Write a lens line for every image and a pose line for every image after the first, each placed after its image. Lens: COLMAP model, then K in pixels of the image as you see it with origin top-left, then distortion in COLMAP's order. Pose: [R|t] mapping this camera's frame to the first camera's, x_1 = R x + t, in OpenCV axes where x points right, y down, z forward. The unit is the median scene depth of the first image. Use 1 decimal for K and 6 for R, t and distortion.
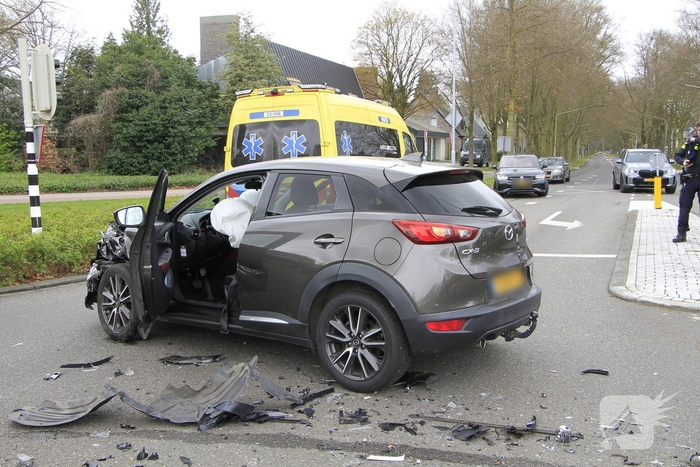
lens RADIAL K [[723.5, 0, 353.7], [0, 723.5, 238.1], [0, 0, 1]] dist [-0.044225, 0.000000]
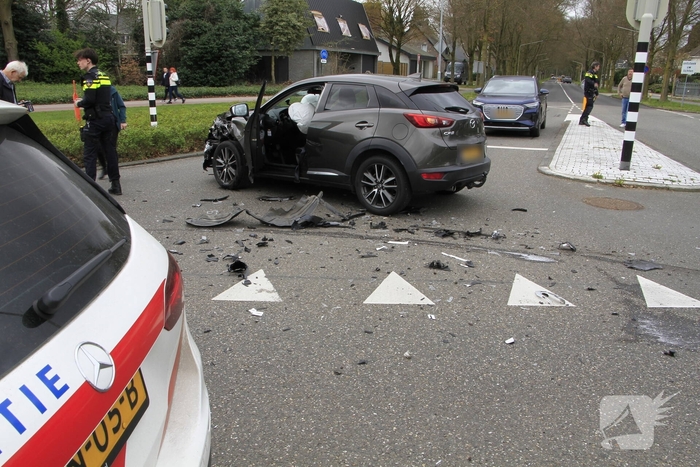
lens RADIAL K [[555.9, 0, 343.9], [0, 555.9, 243.2], [0, 0, 1]] dist [-0.152554, 0.069713]
pose [[0.999466, 0.024055, -0.022132, -0.038419], [-0.019505, 0.982219, 0.186723, 0.027997], [0.026230, -0.186192, 0.982163, -0.245936]]
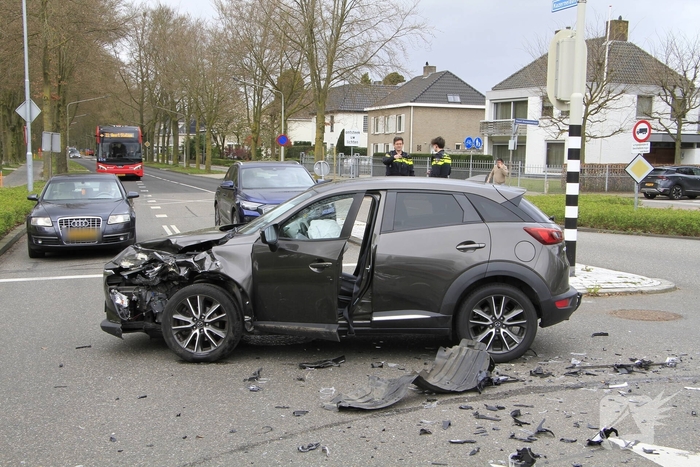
lens RADIAL K [[913.8, 0, 357.0], [0, 913.8, 238.8], [0, 0, 1]] dist [0.058659, 0.000000]
pose [[0.818446, -0.038057, 0.573321, -0.909534], [0.051019, 0.998676, -0.006540, -0.007503], [-0.572313, 0.034603, 0.819305, -0.159620]]
